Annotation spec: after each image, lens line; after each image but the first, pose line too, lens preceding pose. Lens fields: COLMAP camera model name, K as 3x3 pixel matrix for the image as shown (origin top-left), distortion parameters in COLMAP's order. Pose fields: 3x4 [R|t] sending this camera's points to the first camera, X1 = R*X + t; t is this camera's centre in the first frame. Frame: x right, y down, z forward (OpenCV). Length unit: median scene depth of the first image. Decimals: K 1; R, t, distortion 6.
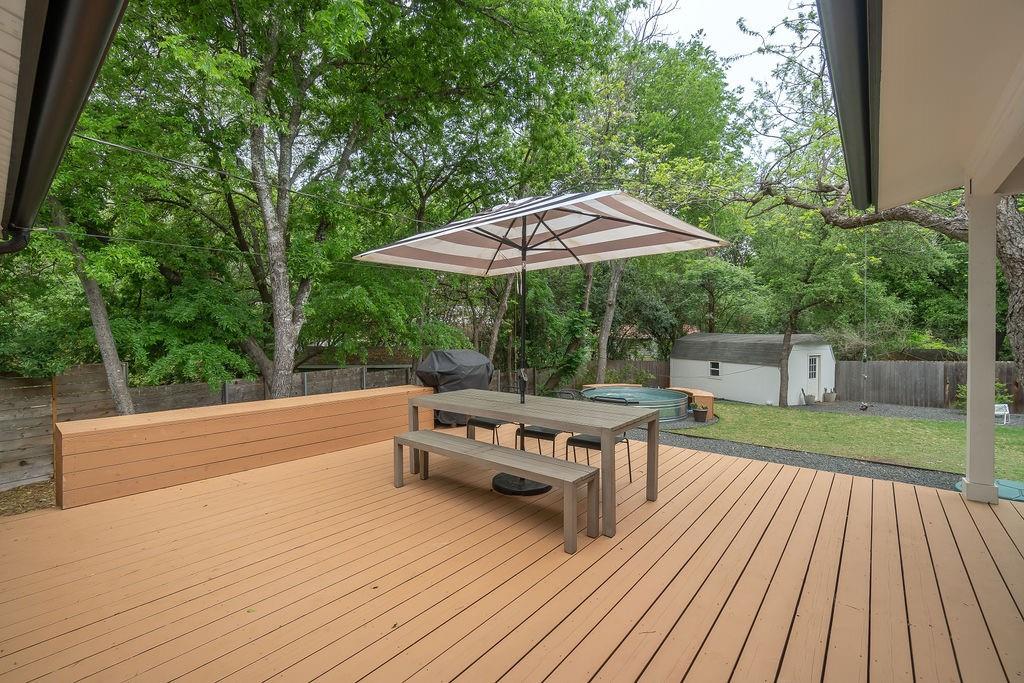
lens RADIAL K [[436.2, 0, 506.6], [0, 436.2, 345.3], [0, 0, 1]] dist [0.000728, 0.000092]
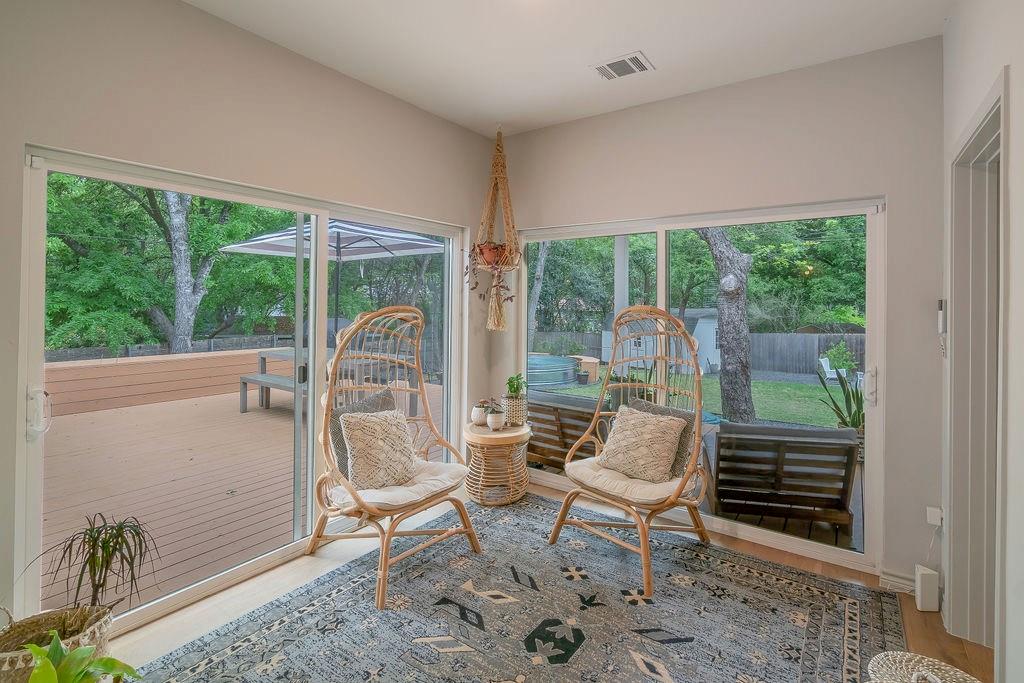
lens RADIAL K [[436.2, 0, 497.6], [0, 436.2, 304.8], [0, 0, 1]] dist [0.000728, 0.000092]
pose [[0.993902, 0.010355, 0.109776, 0.160900], [-0.007233, 0.999559, -0.028801, 0.003920], [-0.110026, 0.027831, 0.993539, -0.200511]]
